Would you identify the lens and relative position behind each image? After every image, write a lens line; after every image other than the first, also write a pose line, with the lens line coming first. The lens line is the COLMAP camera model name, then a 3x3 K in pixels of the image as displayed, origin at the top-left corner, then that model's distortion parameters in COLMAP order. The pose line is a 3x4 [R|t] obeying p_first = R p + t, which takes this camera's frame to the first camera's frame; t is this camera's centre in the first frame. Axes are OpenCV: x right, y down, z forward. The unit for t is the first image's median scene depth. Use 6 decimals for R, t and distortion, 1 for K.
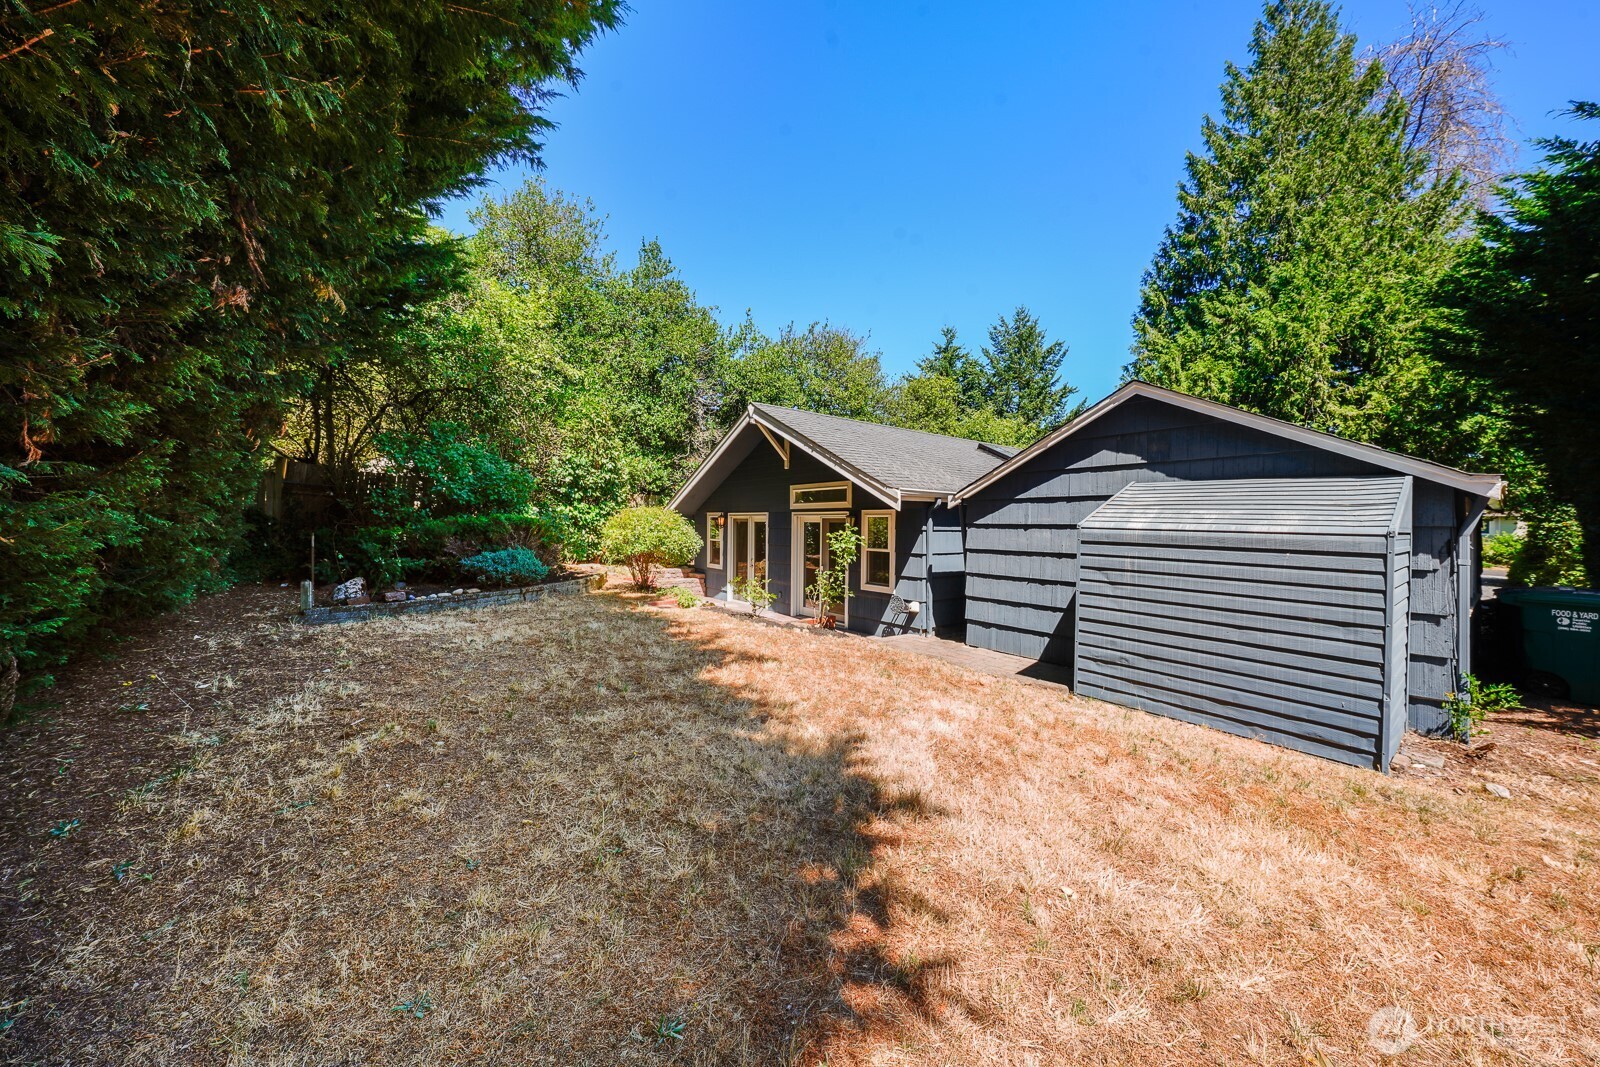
lens RADIAL K [[539.3, 0, 790.3], [0, 539.3, 522.1], [0, 0, 1]] dist [-0.001167, 0.000105]
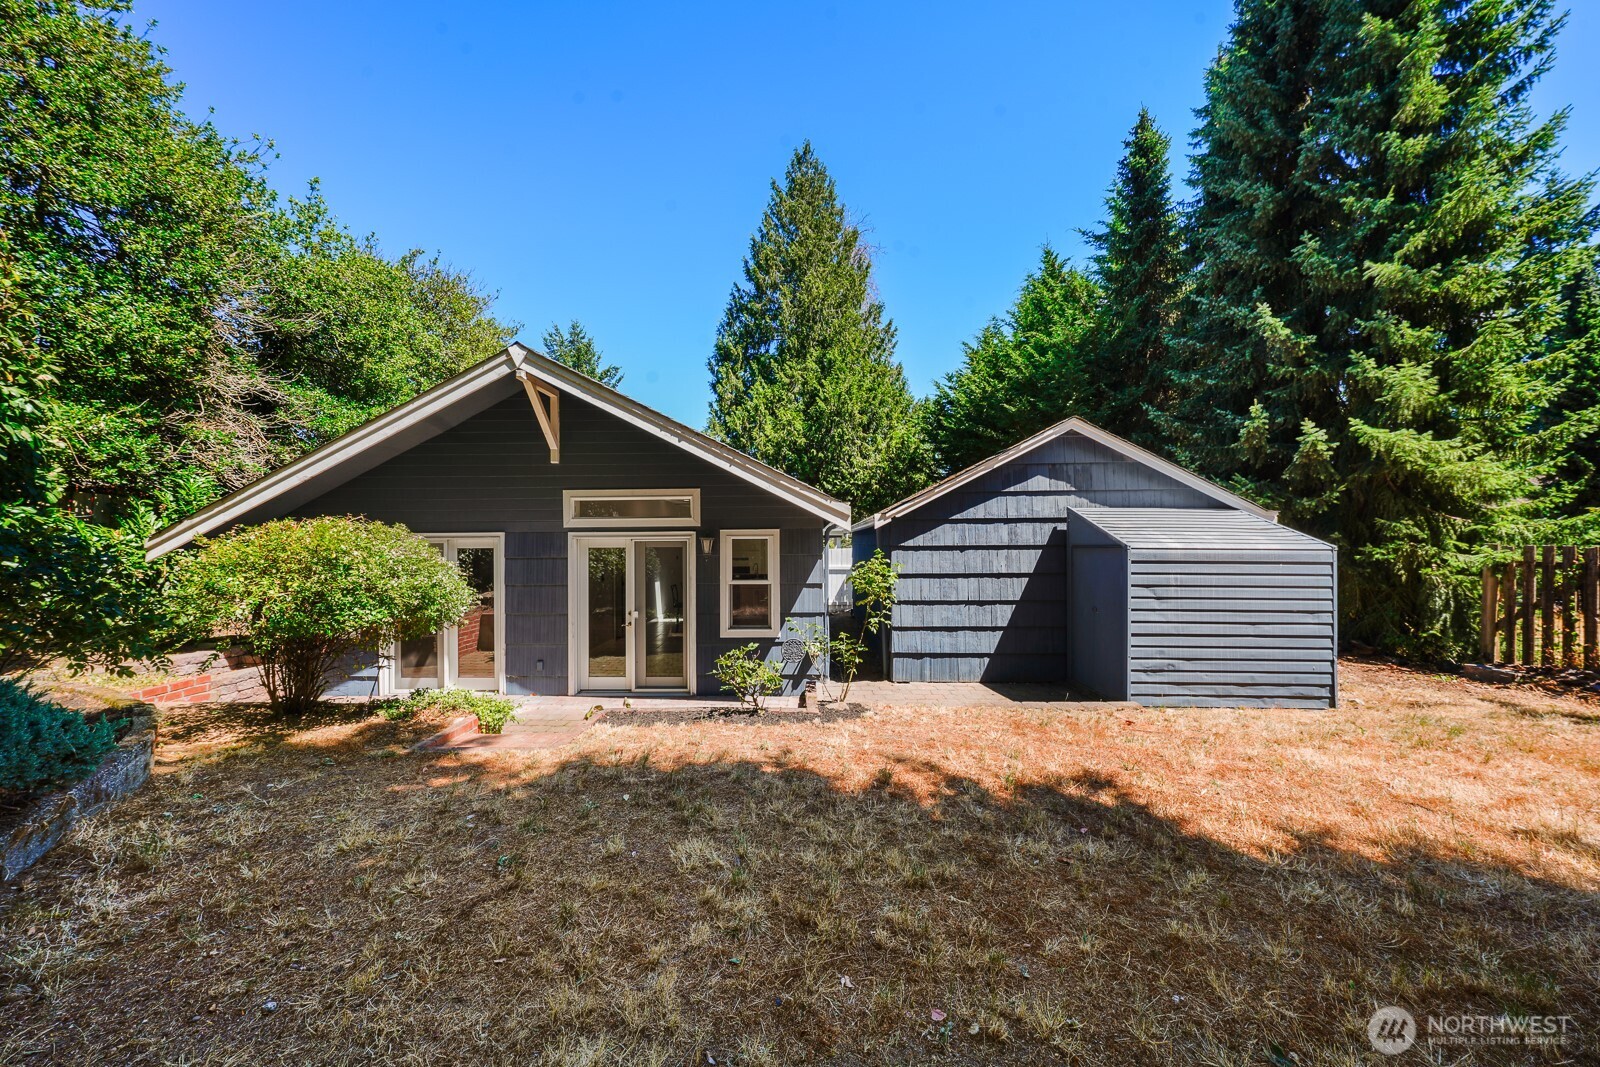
lens RADIAL K [[539.3, 0, 800.0], [0, 539.3, 538.6], [0, 0, 1]] dist [-0.001167, 0.000105]
pose [[0.636022, -0.005178, 0.771654, -0.396545], [0.011665, 0.999928, -0.002905, -0.006949], [-0.771583, 0.010849, 0.636036, 0.482356]]
